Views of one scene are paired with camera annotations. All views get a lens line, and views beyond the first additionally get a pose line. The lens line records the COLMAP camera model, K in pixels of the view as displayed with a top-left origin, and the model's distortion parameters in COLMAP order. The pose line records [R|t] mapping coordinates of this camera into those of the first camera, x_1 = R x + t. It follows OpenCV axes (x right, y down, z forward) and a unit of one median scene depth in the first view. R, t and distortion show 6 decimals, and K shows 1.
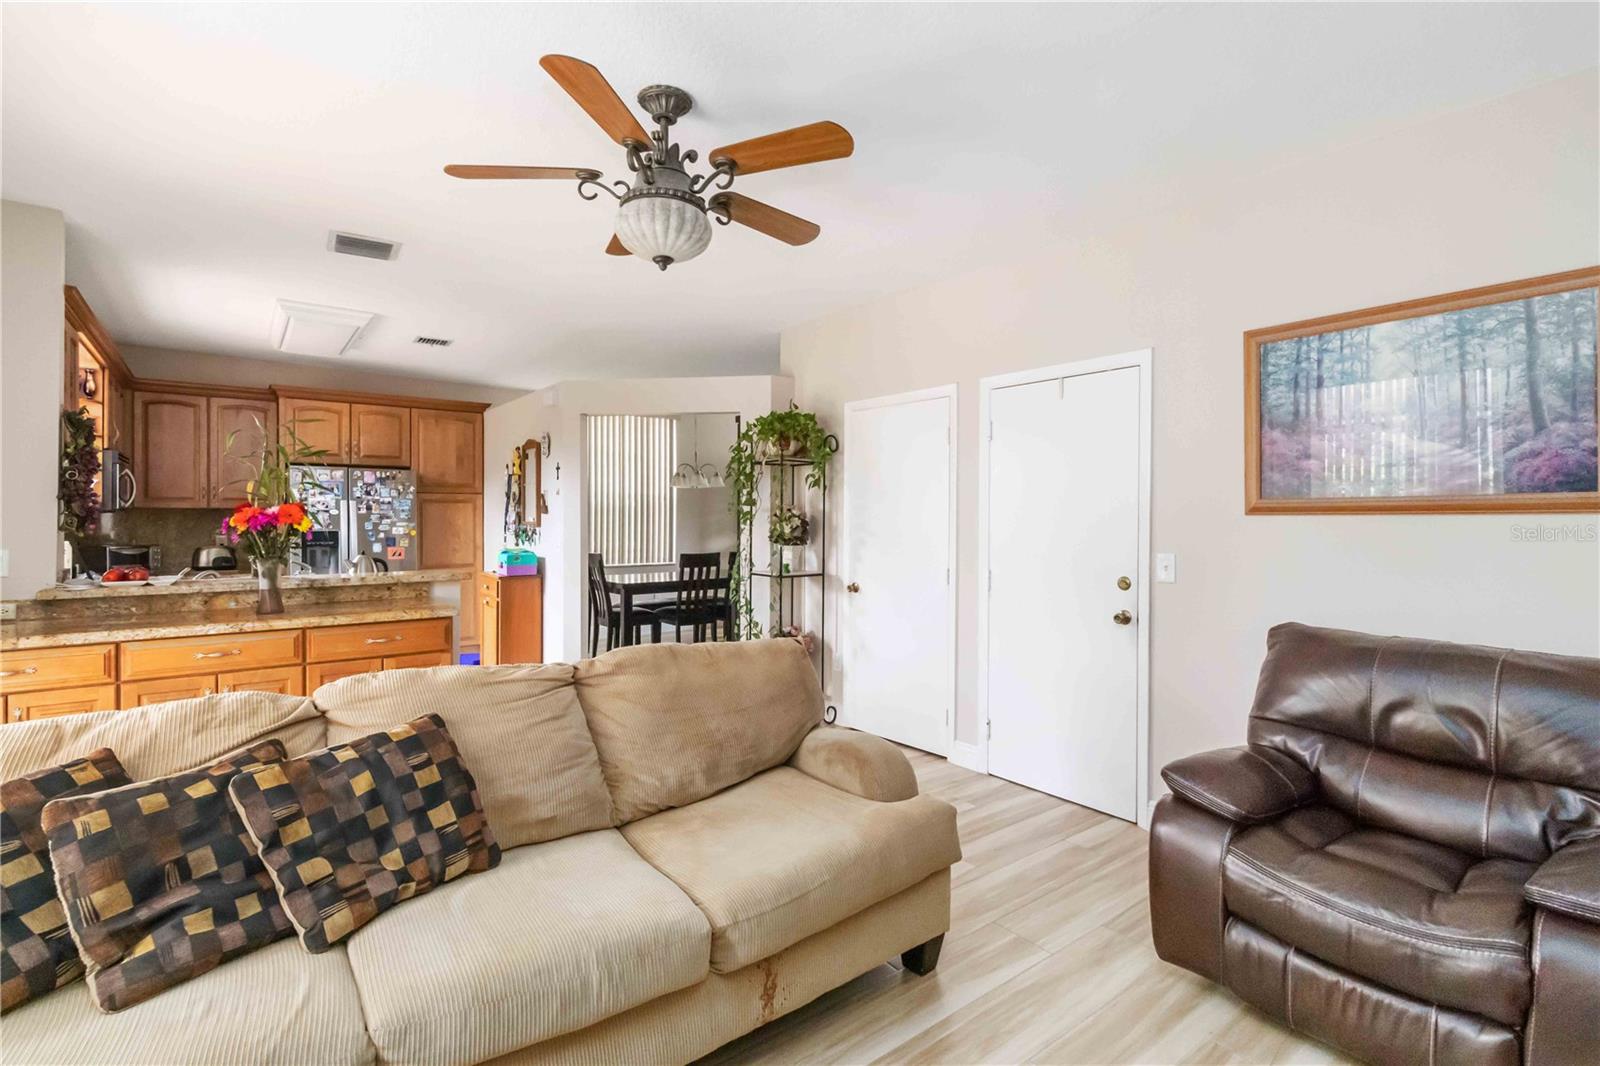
lens RADIAL K [[749.1, 0, 836.0], [0, 749.1, 509.2], [0, 0, 1]] dist [0.001750, 0.000197]
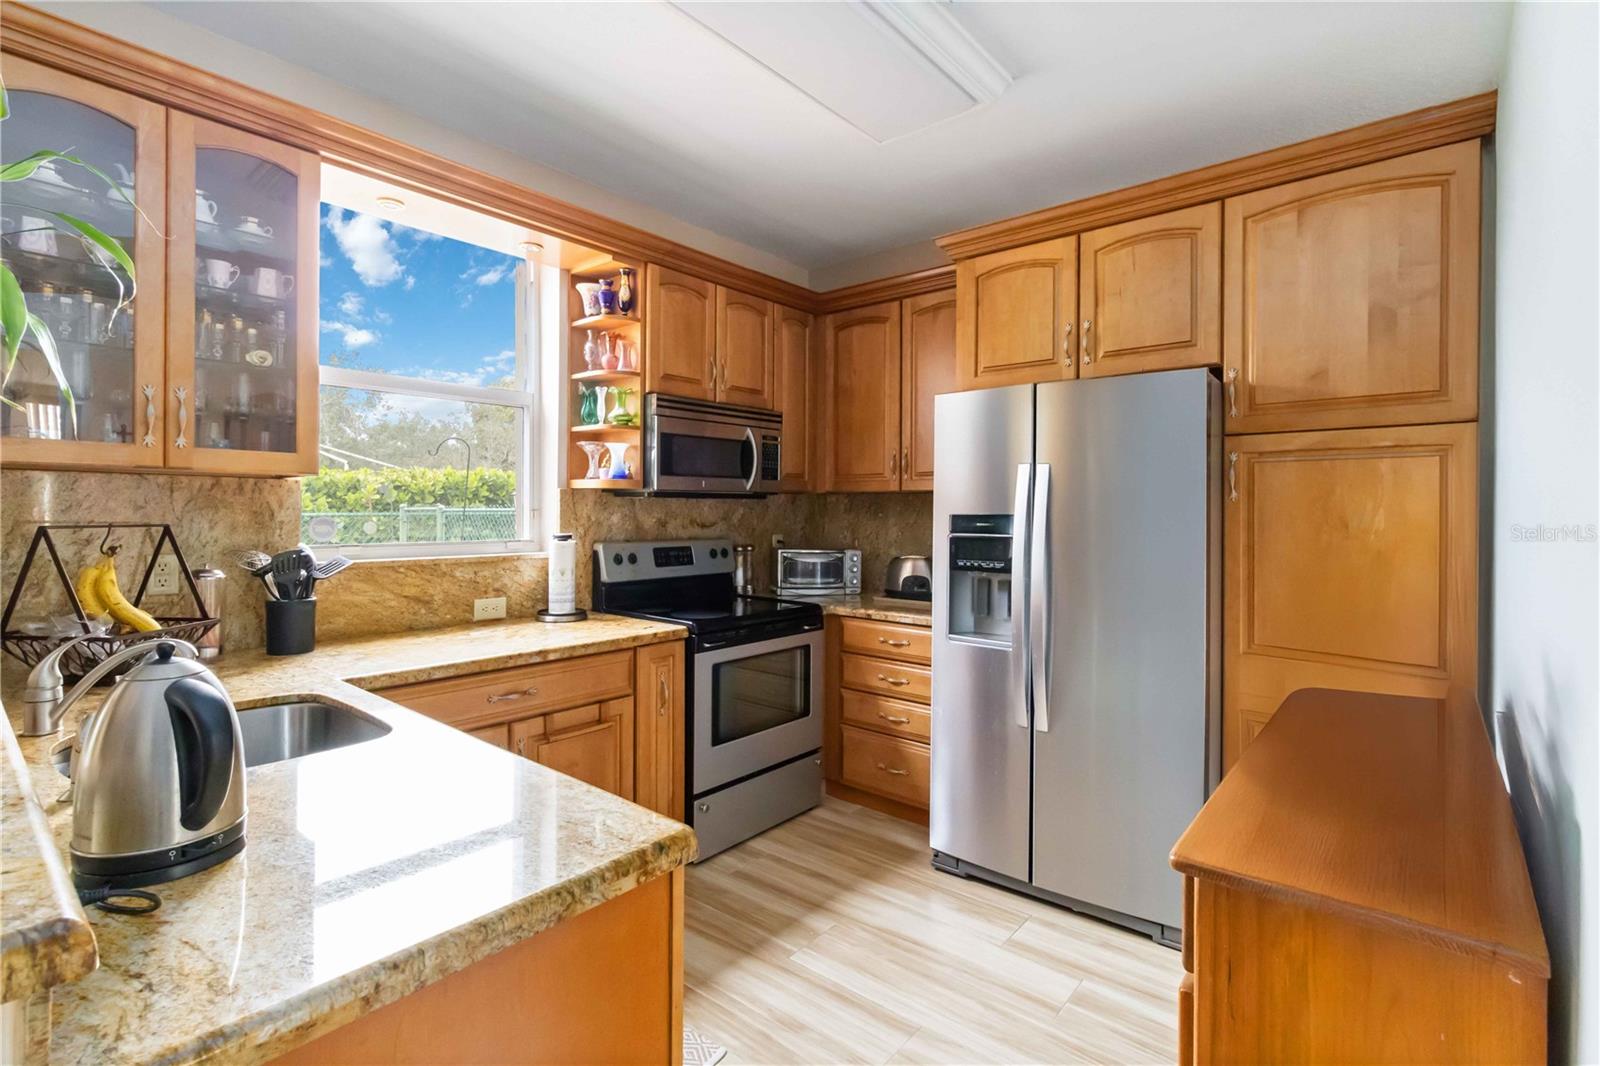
lens RADIAL K [[749.1, 0, 802.9], [0, 749.1, 521.1], [0, 0, 1]] dist [0.001750, 0.000197]
pose [[0.192701, 0.006615, -0.981235, -0.255235], [0.005832, 0.999952, 0.007886, 0.015274], [0.981240, -0.007242, 0.192653, 0.740730]]
